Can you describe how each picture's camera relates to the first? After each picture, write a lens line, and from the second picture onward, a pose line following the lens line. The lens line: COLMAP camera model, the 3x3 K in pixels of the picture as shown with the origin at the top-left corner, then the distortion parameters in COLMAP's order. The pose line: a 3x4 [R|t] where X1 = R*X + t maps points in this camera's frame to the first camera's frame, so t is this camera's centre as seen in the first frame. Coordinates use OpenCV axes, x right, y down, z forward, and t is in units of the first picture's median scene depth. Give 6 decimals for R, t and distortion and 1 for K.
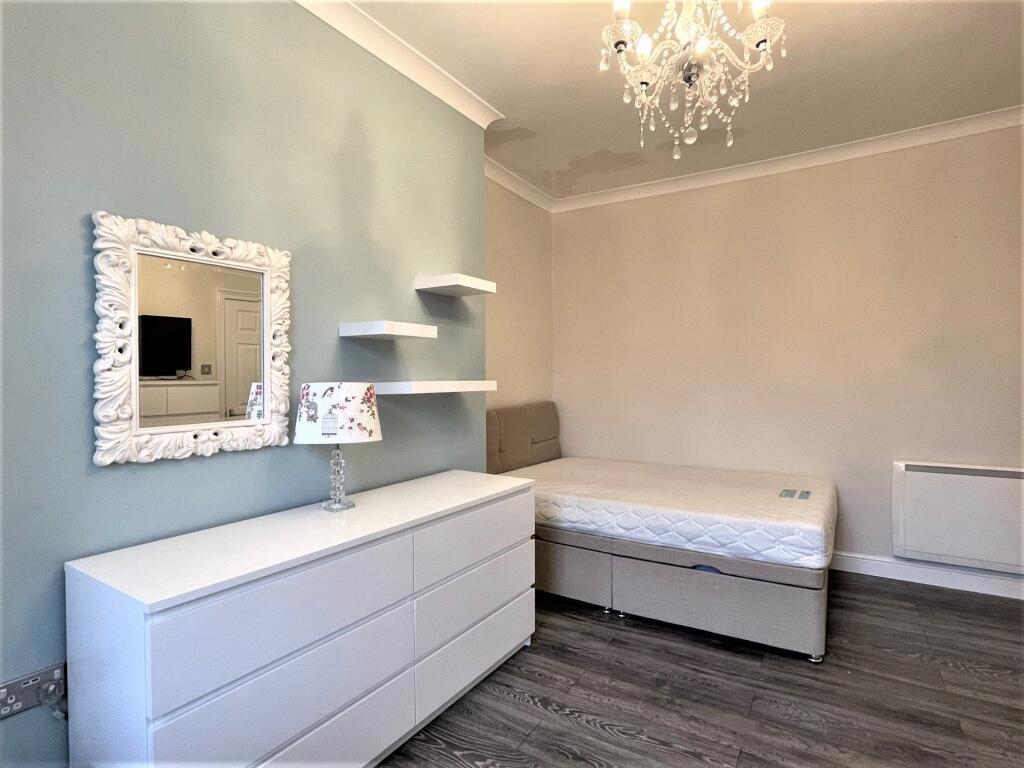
lens RADIAL K [[539.2, 0, 512.0], [0, 539.2, 384.0], [0, 0, 1]] dist [-0.000339, -0.000045]
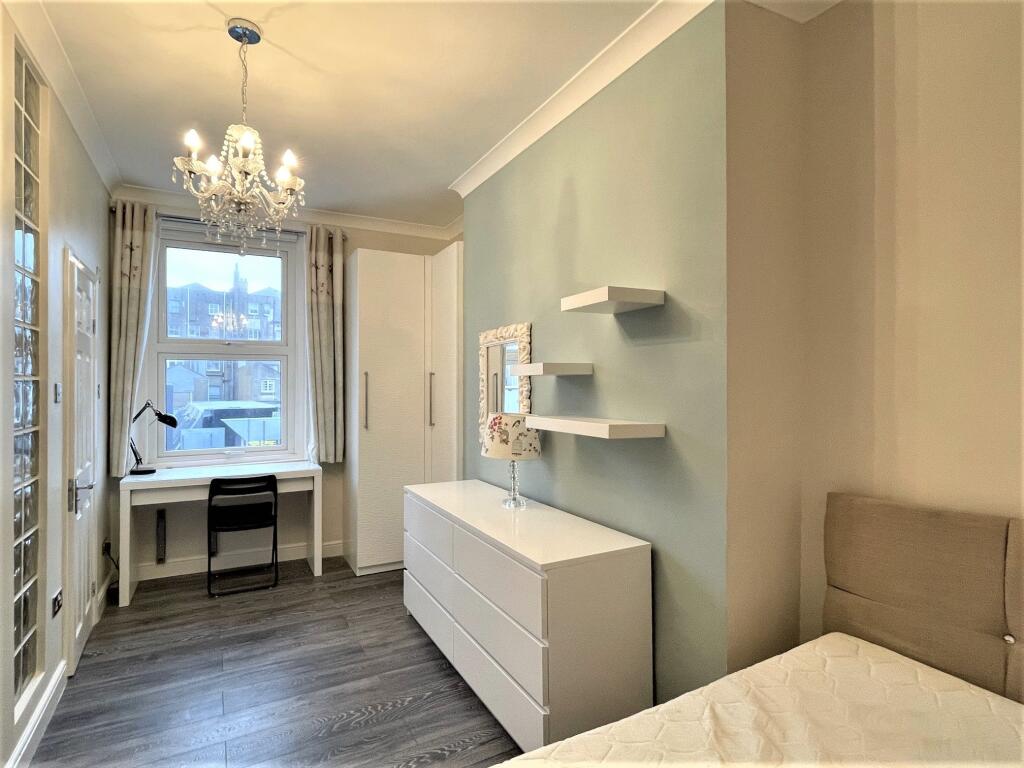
lens RADIAL K [[539.2, 0, 512.0], [0, 539.2, 384.0], [0, 0, 1]] dist [-0.000339, -0.000045]
pose [[-0.493831, 0.004543, -0.869546, 0.830042], [-0.000506, 0.999985, 0.005512, -0.081500], [0.869558, 0.003162, -0.493821, 1.588402]]
